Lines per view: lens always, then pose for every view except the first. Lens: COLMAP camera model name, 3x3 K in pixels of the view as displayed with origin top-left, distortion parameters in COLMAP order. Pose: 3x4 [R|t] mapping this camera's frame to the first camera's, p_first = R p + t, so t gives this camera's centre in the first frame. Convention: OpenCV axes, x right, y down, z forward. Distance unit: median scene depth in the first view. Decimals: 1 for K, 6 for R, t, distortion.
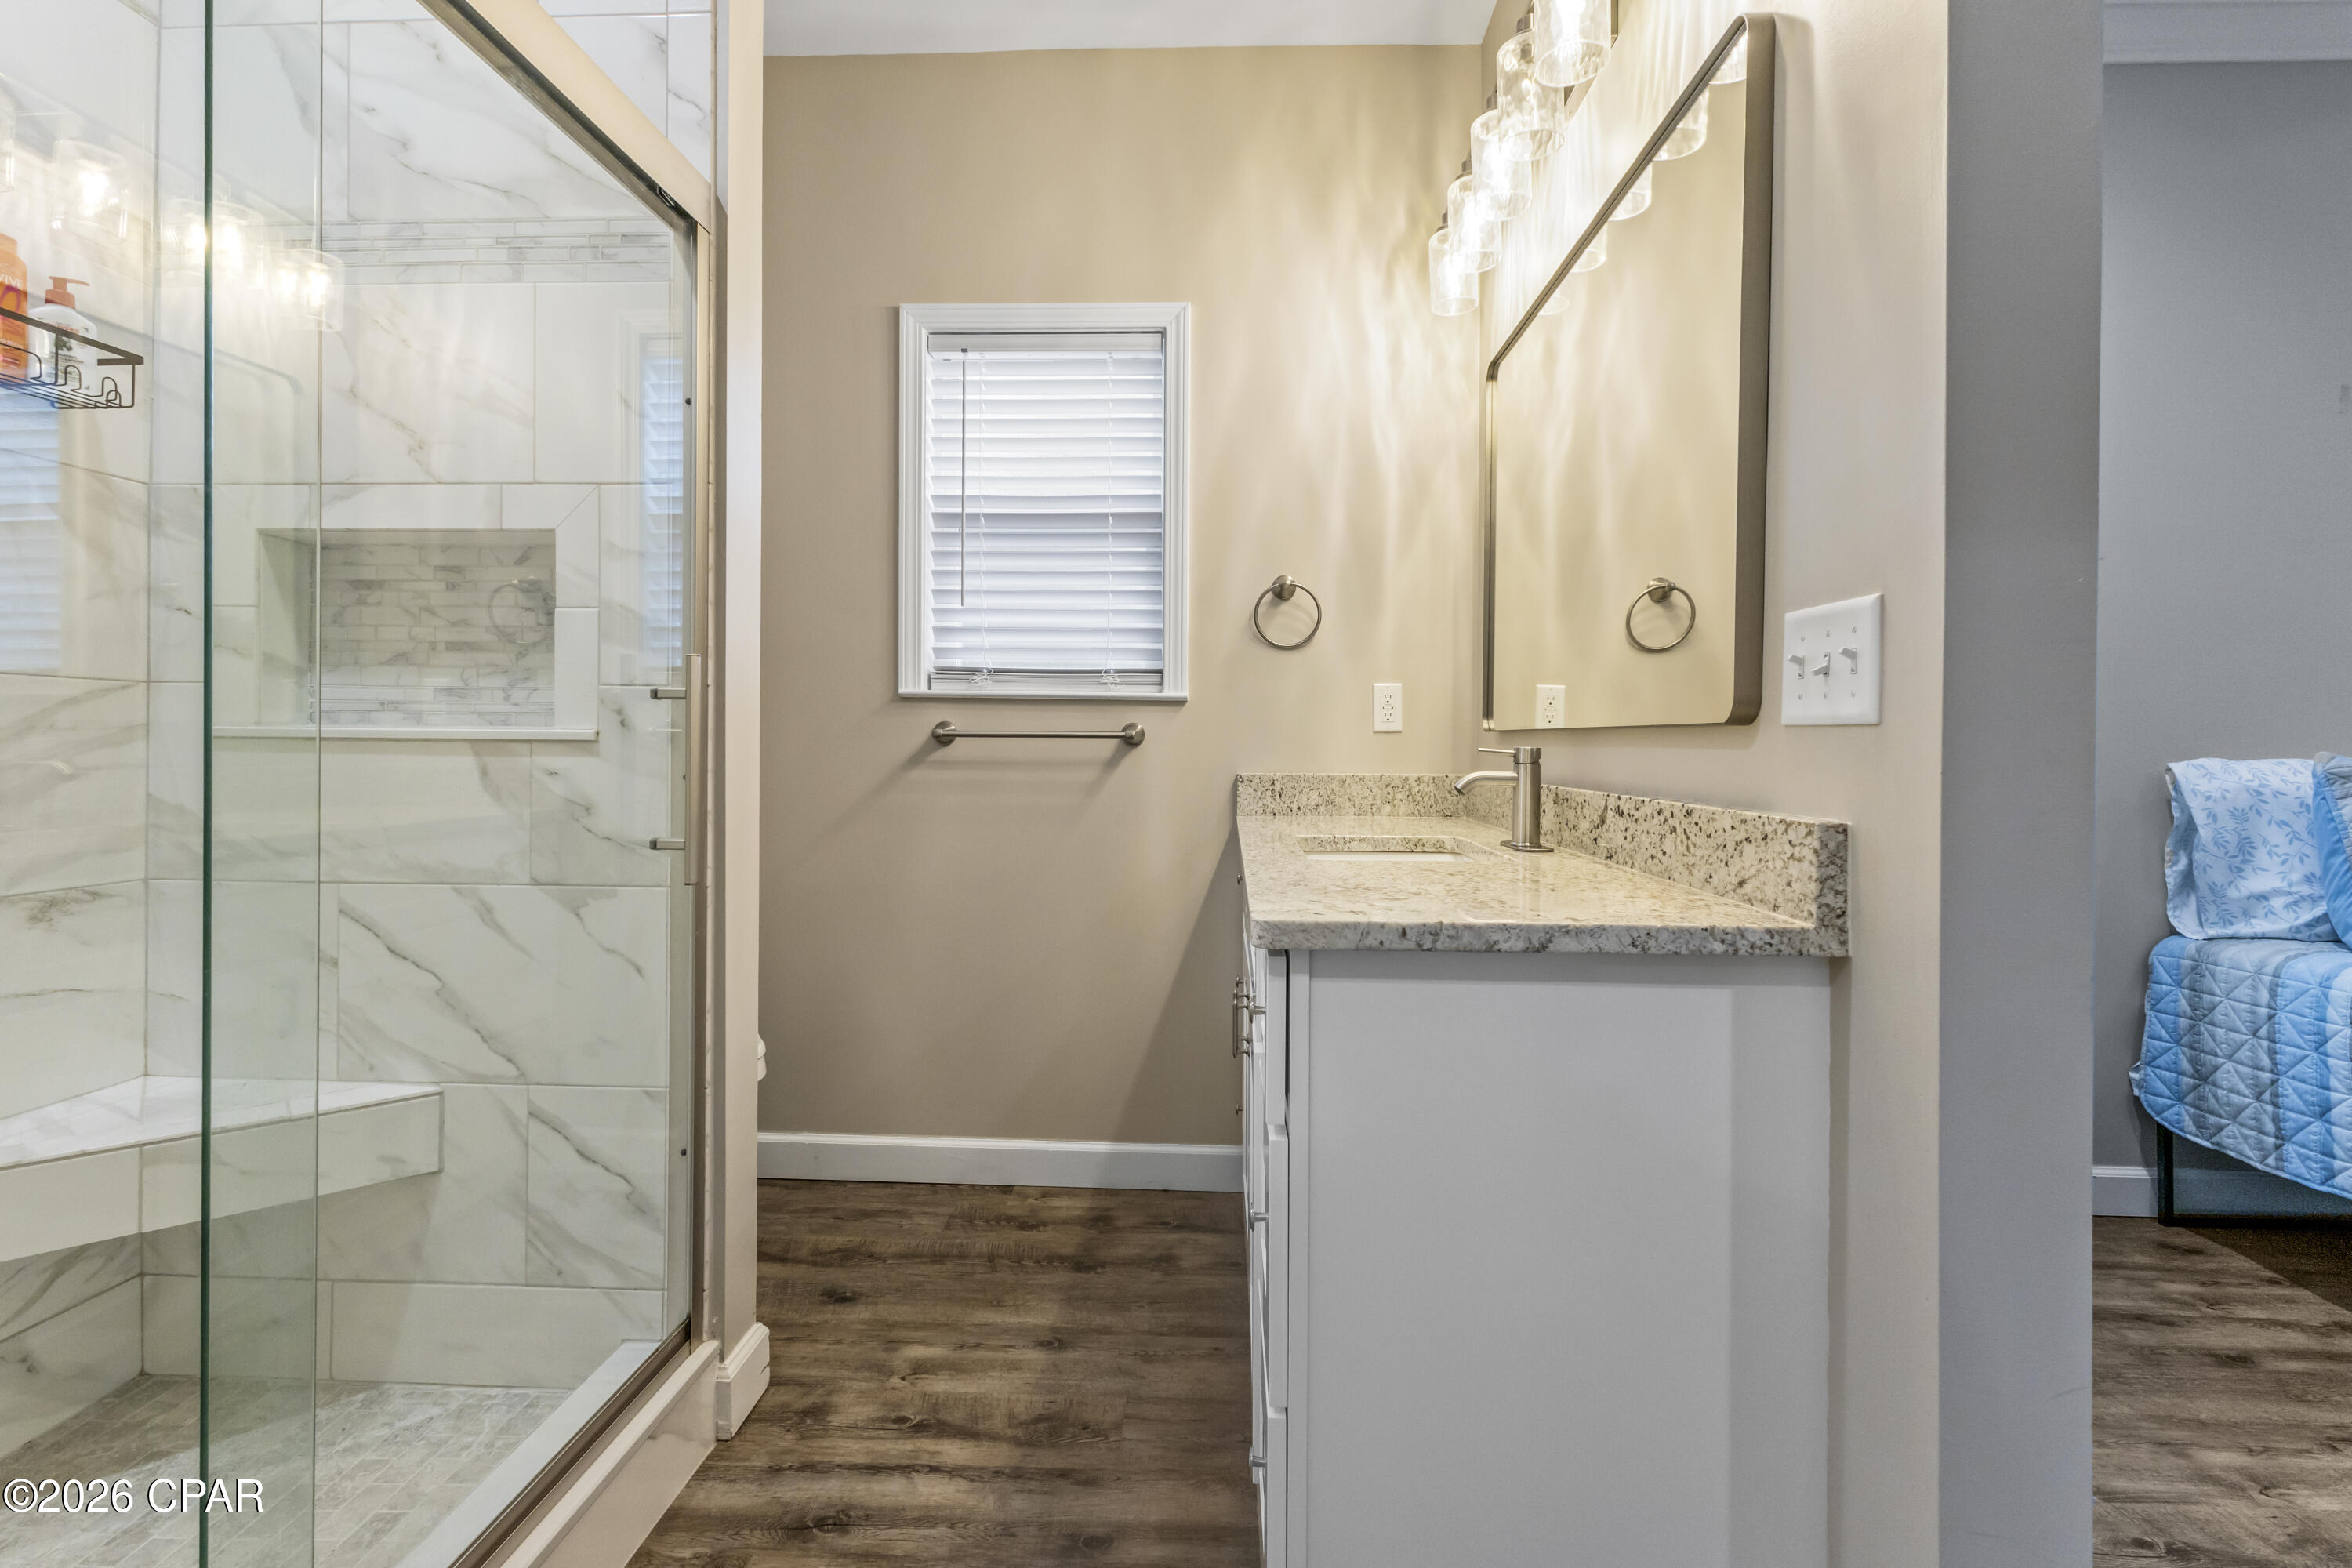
lens RADIAL K [[1107.3, 0, 1174.9], [0, 1107.3, 728.9], [0, 0, 1]] dist [0.001219, 0.001514]
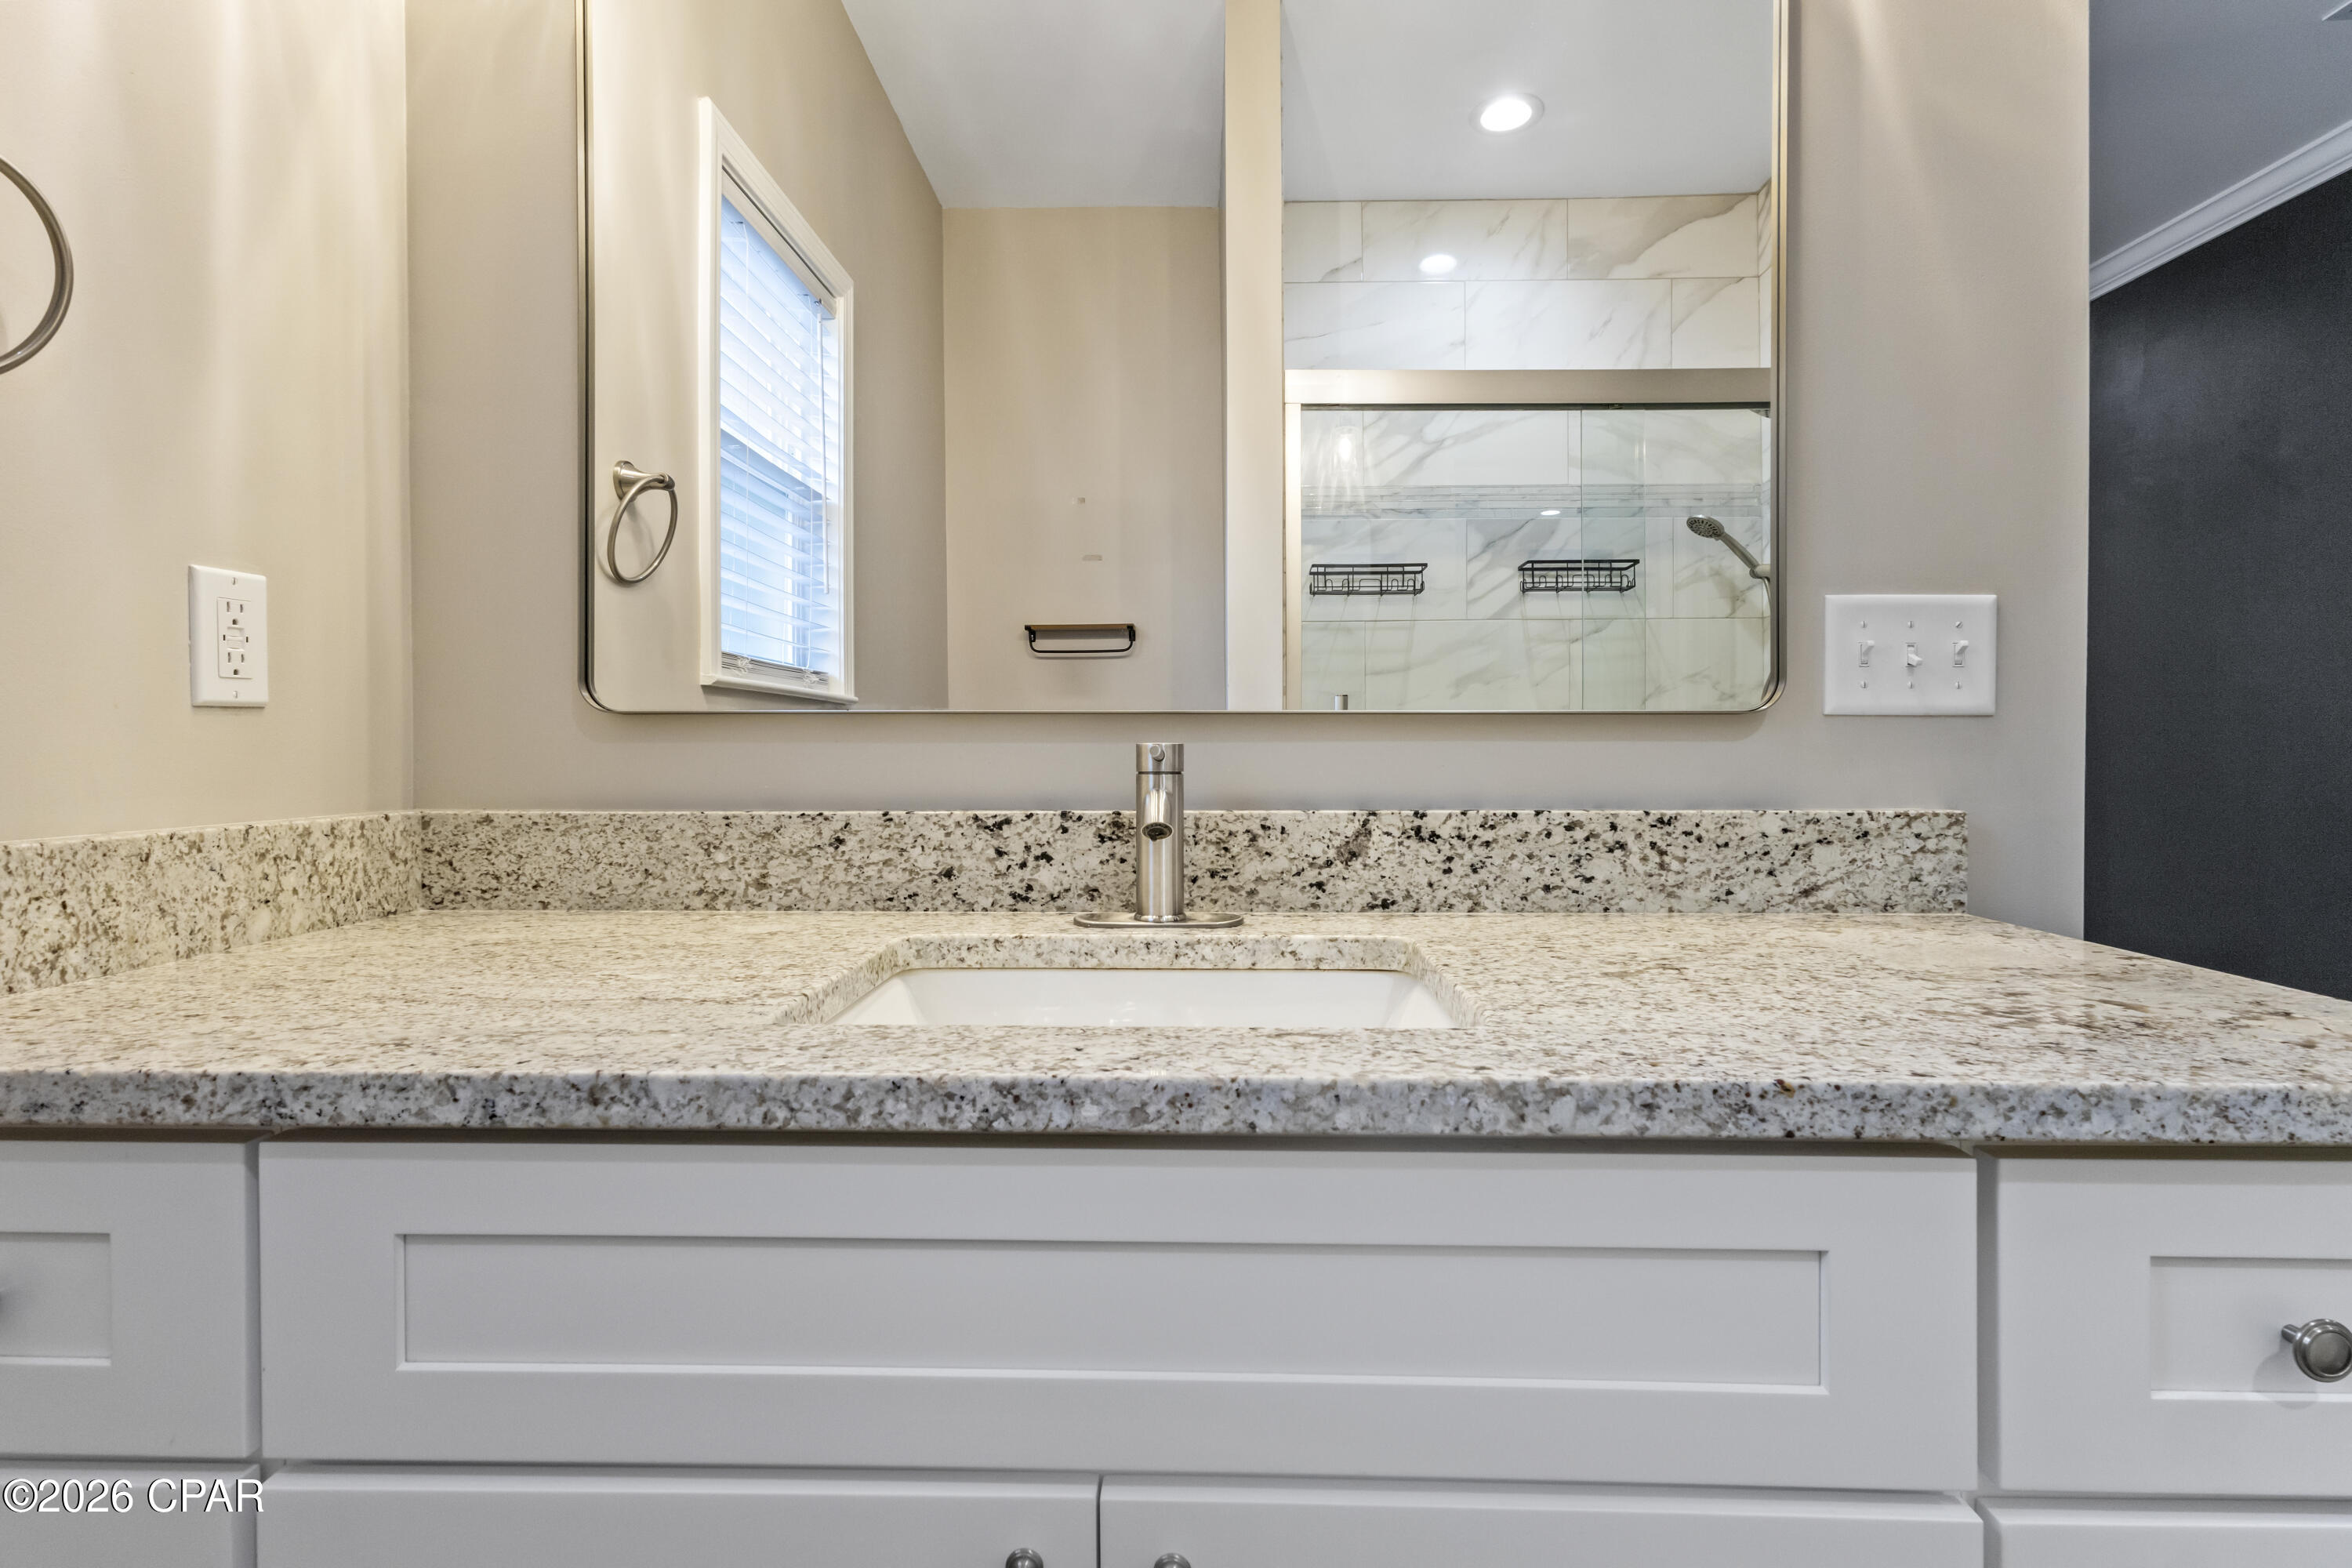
lens RADIAL K [[1107.3, 0, 1174.9], [0, 1107.3, 728.9], [0, 0, 1]] dist [0.001219, 0.001514]
pose [[-0.017513, 0.009623, 0.999800, -0.356877], [-0.009860, 0.999903, -0.009797, 0.022273], [-0.999798, -0.010030, -0.017417, 1.477901]]
